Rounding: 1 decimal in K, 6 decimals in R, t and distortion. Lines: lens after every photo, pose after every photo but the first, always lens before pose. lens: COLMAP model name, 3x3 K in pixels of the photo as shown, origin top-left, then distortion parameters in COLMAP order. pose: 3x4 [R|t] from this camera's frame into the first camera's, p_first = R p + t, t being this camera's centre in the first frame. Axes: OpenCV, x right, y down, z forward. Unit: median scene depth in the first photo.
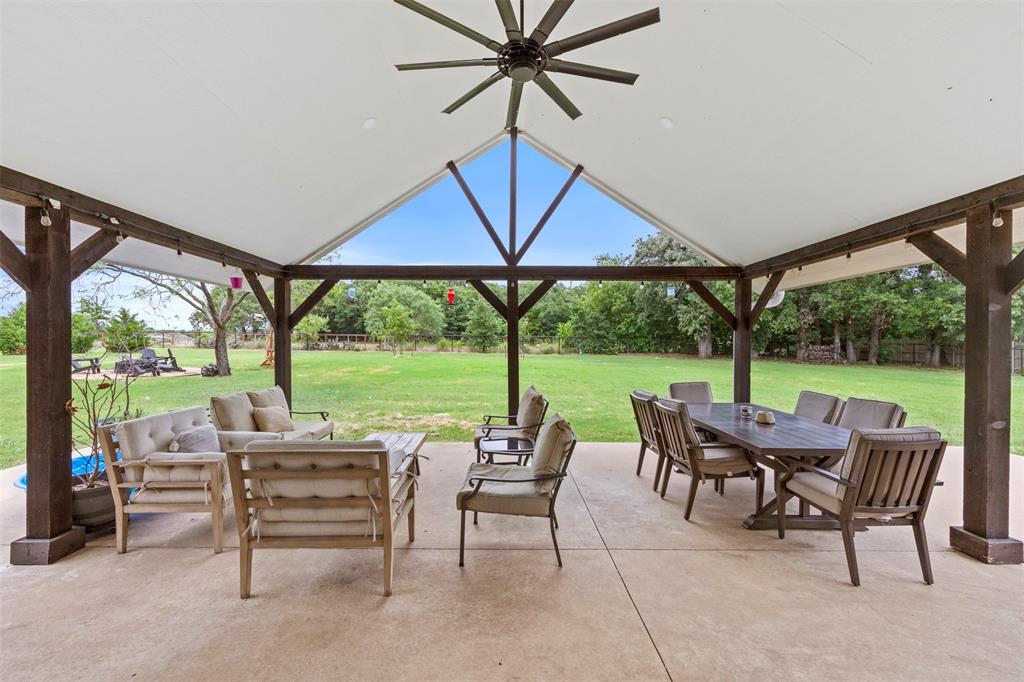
lens RADIAL K [[414.5, 0, 511.2], [0, 414.5, 342.4], [0, 0, 1]] dist [-0.000599, 0.001106]
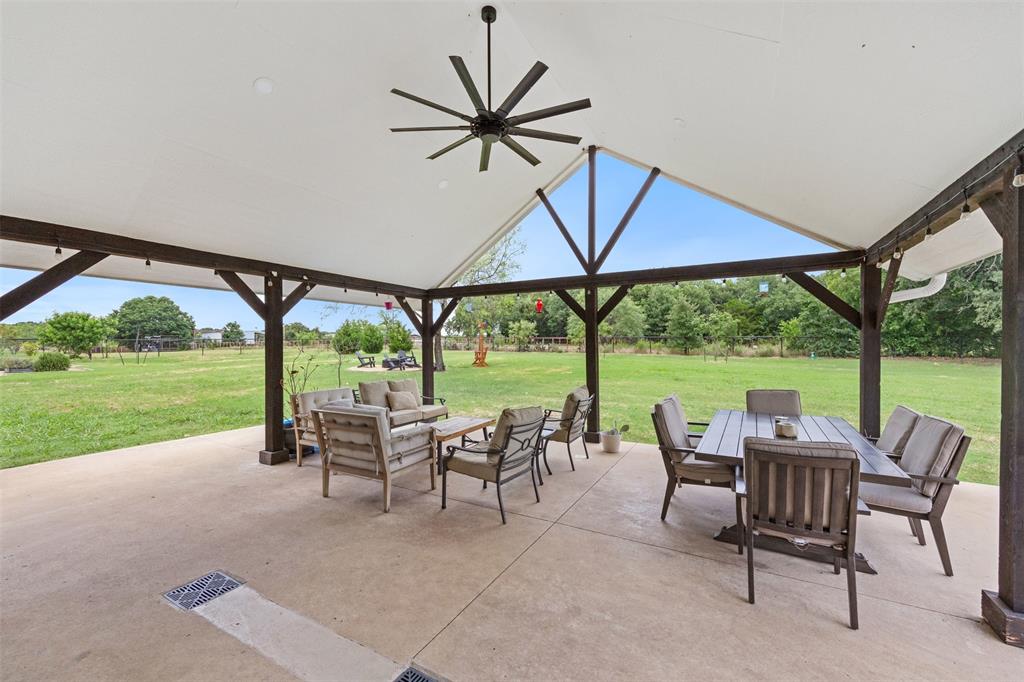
lens RADIAL K [[414.5, 0, 510.8], [0, 414.5, 344.5], [0, 0, 1]] dist [-0.000599, 0.001106]
pose [[0.866060, -0.006126, -0.499903, 0.364476], [0.006599, 0.999978, -0.000822, -0.003159], [0.499897, -0.002587, 0.866081, -0.041131]]
